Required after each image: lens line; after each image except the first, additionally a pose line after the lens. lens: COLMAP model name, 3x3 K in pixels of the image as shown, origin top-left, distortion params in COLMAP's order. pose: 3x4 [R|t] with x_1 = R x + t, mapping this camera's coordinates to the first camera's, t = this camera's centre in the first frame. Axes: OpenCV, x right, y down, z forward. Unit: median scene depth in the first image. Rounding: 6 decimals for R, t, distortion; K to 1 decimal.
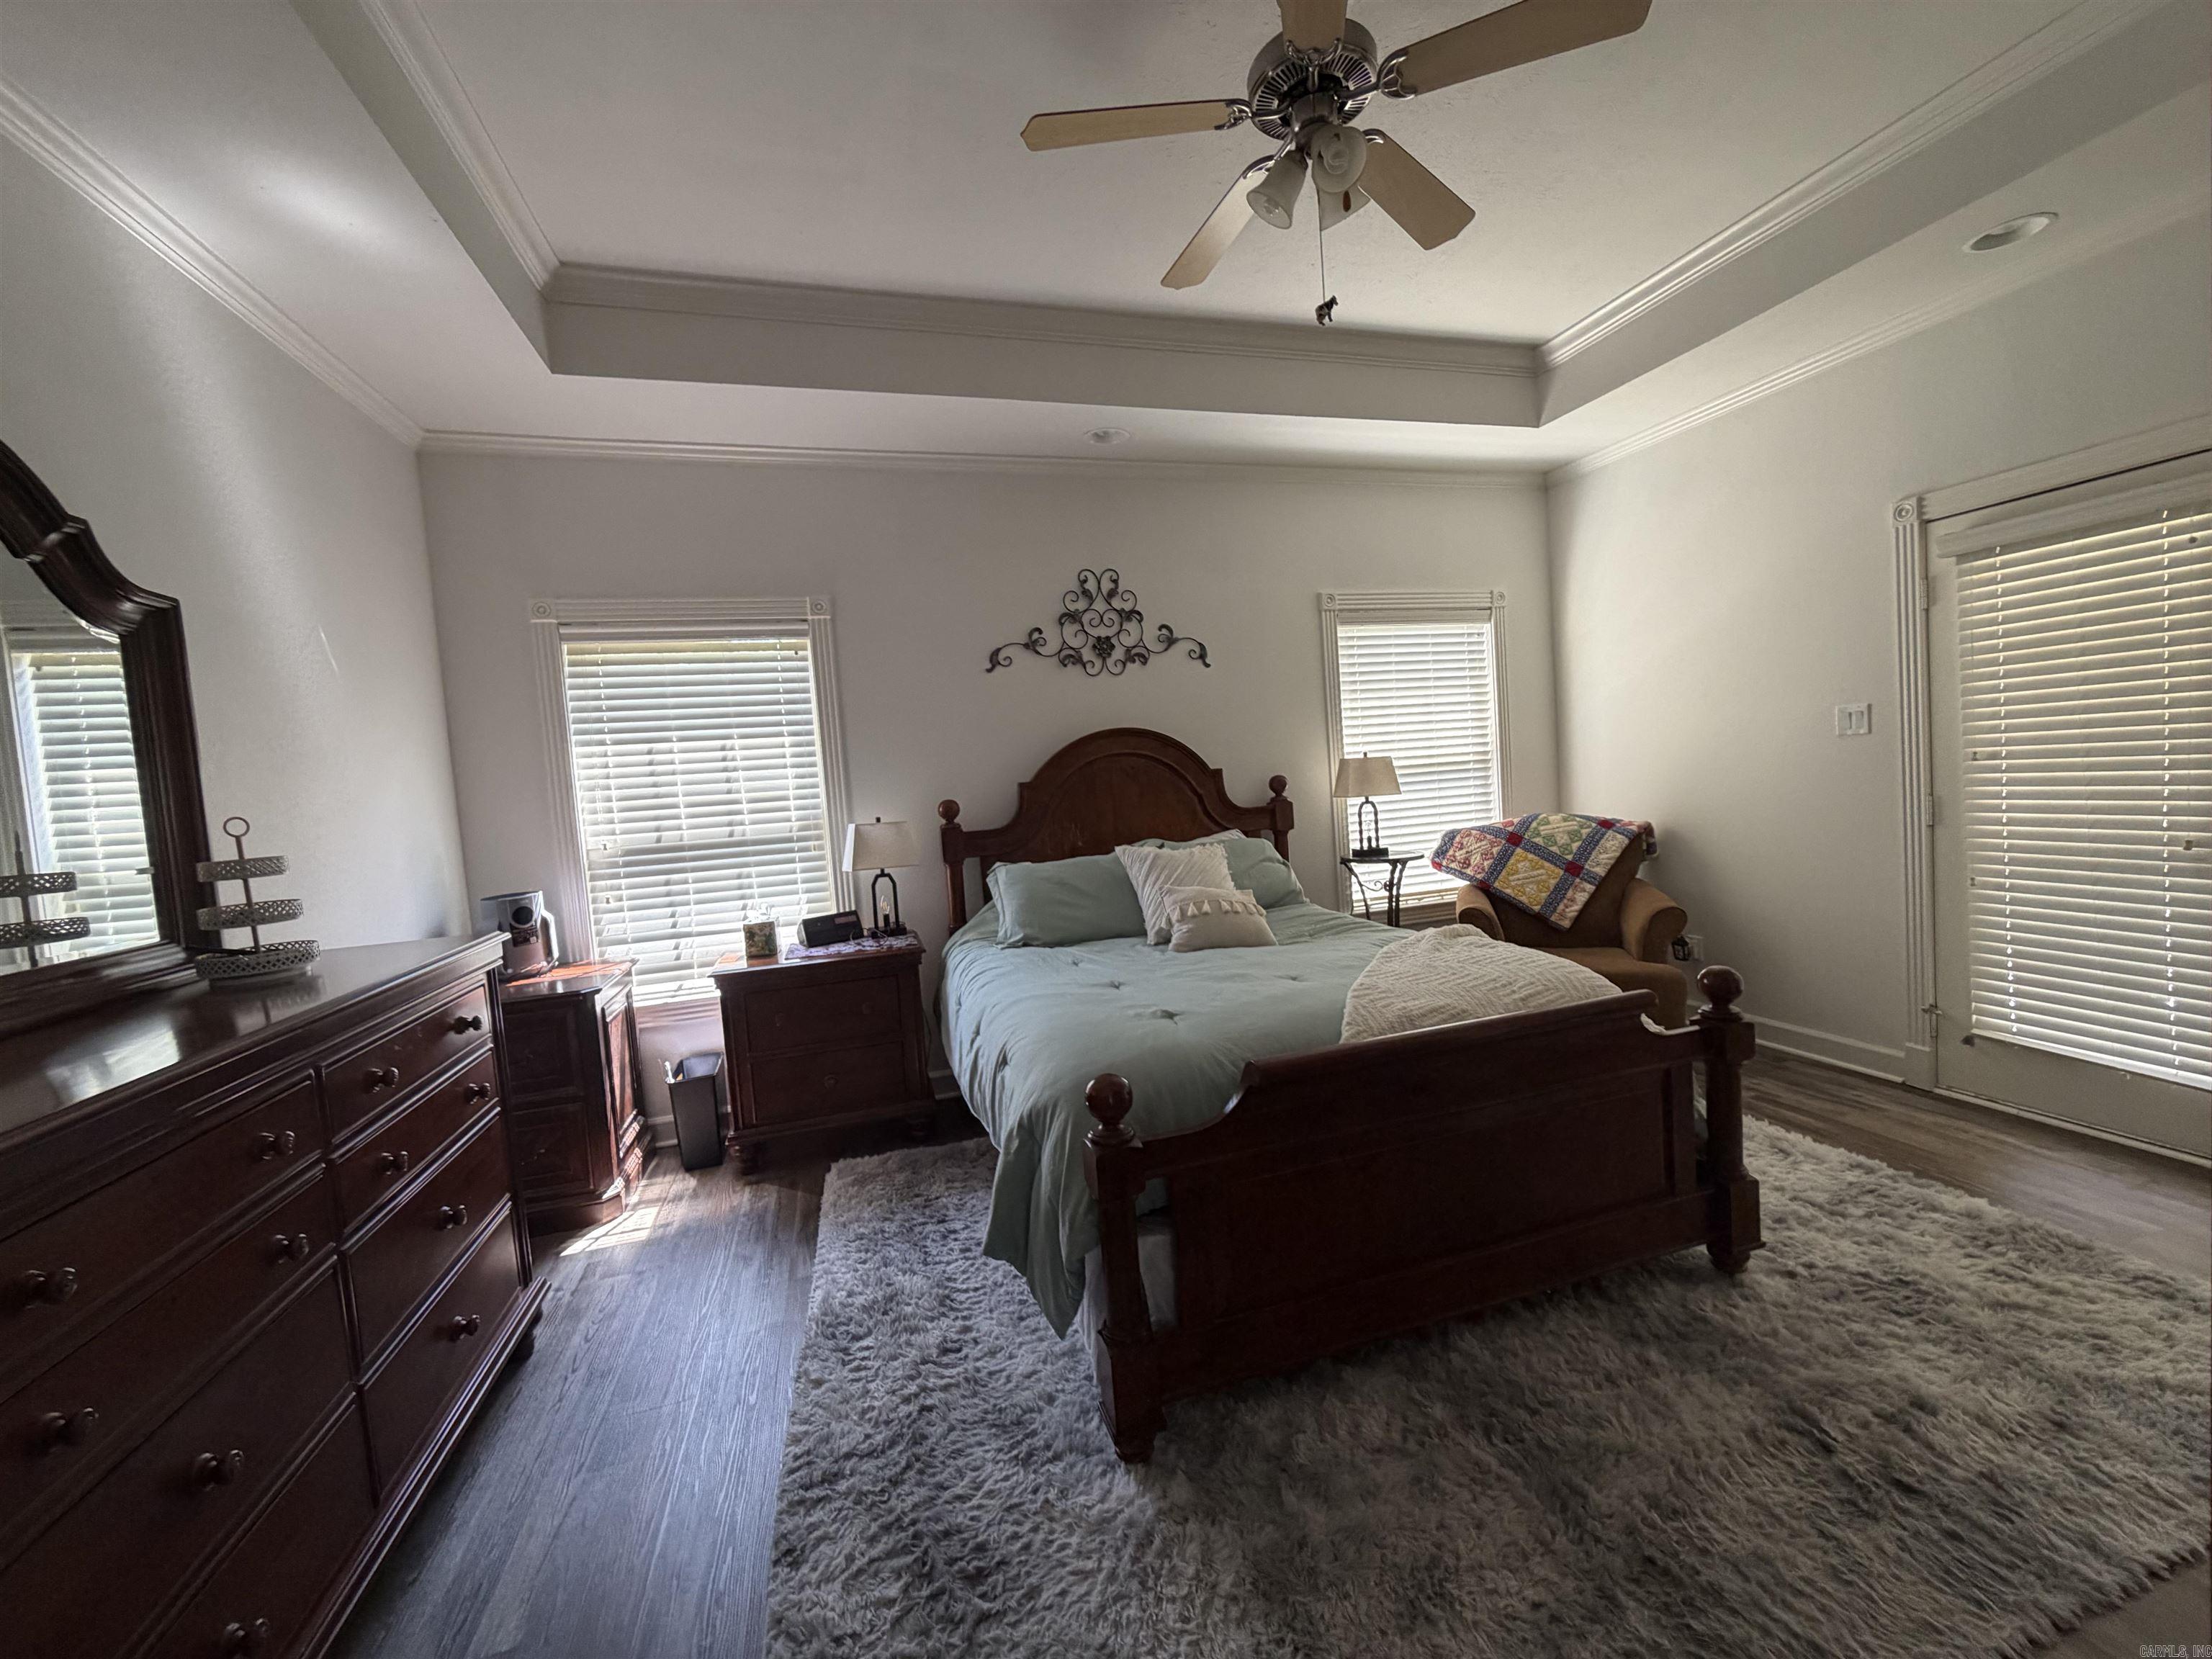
lens RADIAL K [[884.6, 0, 1106.0], [0, 884.6, 829.5], [0, 0, 1]] dist [0.001878, 0.000359]
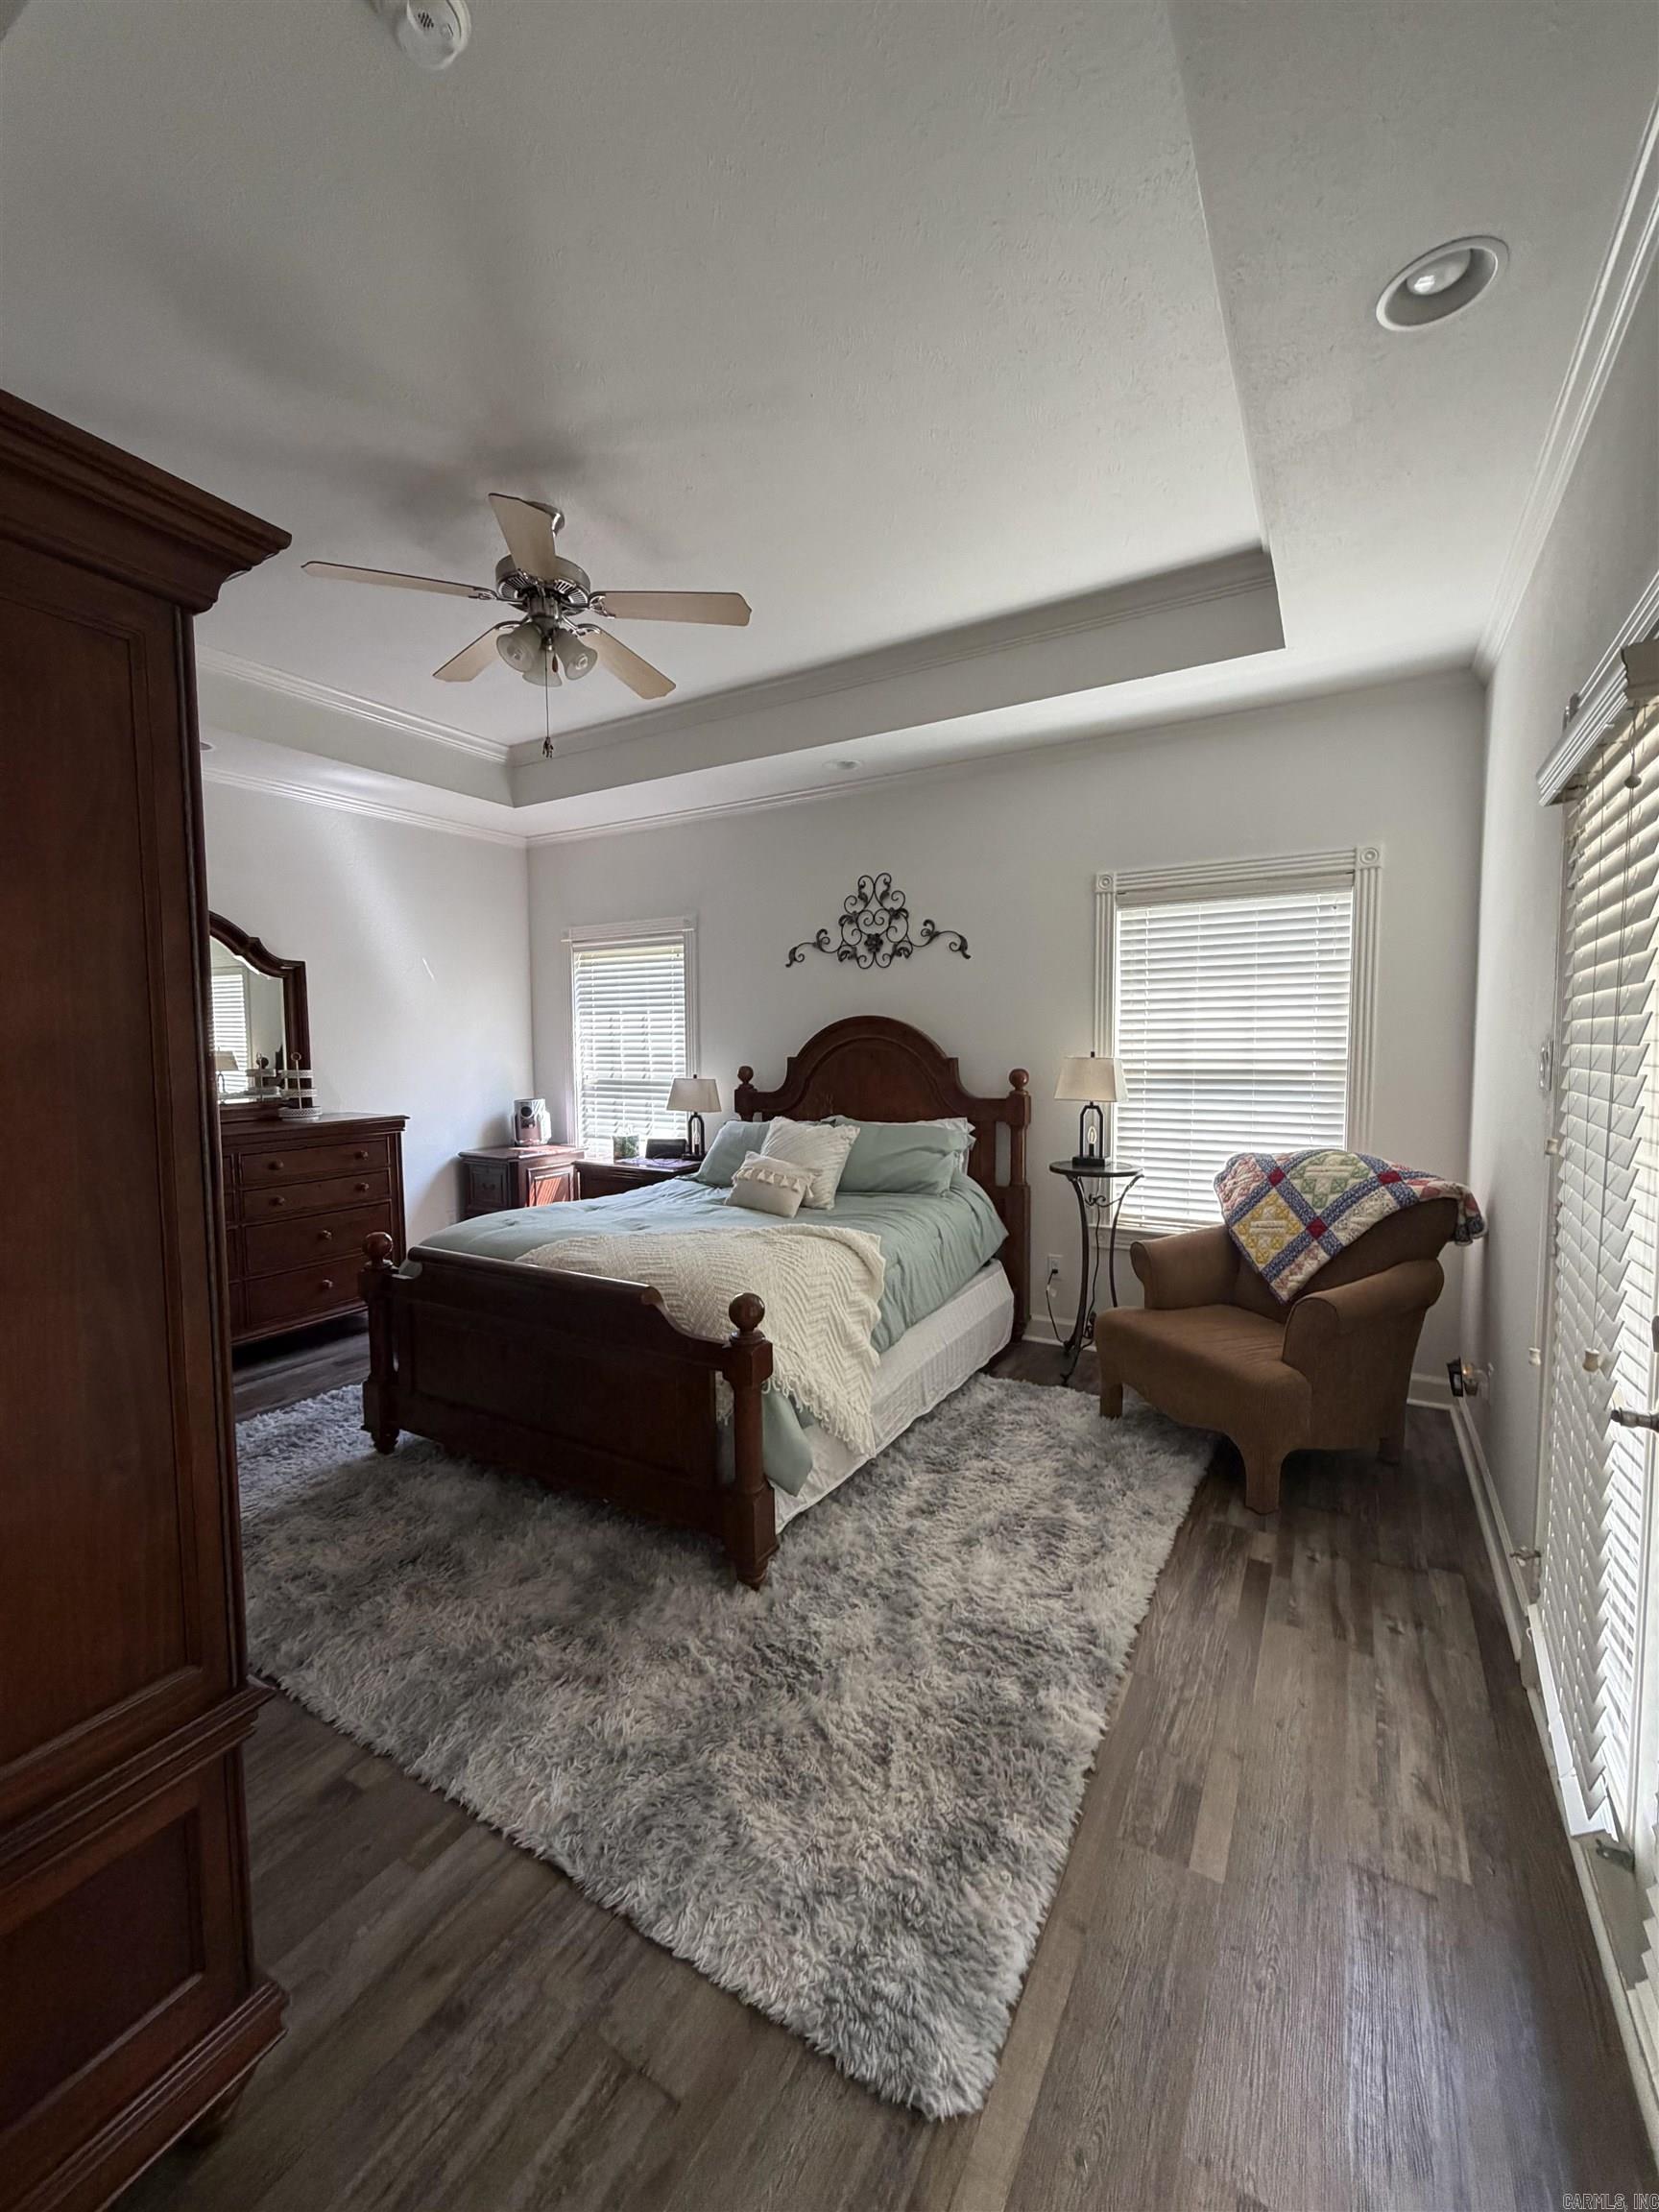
lens RADIAL K [[873.8, 0, 829.5], [0, 873.8, 1106.0], [0, 0, 1]] dist [0.000575, -0.000039]
pose [[0.676263, 0.120303, -0.726771, 0.798186], [-0.083241, 0.992736, 0.086872, -0.091412], [0.731943, 0.001749, 0.681364, 0.193315]]
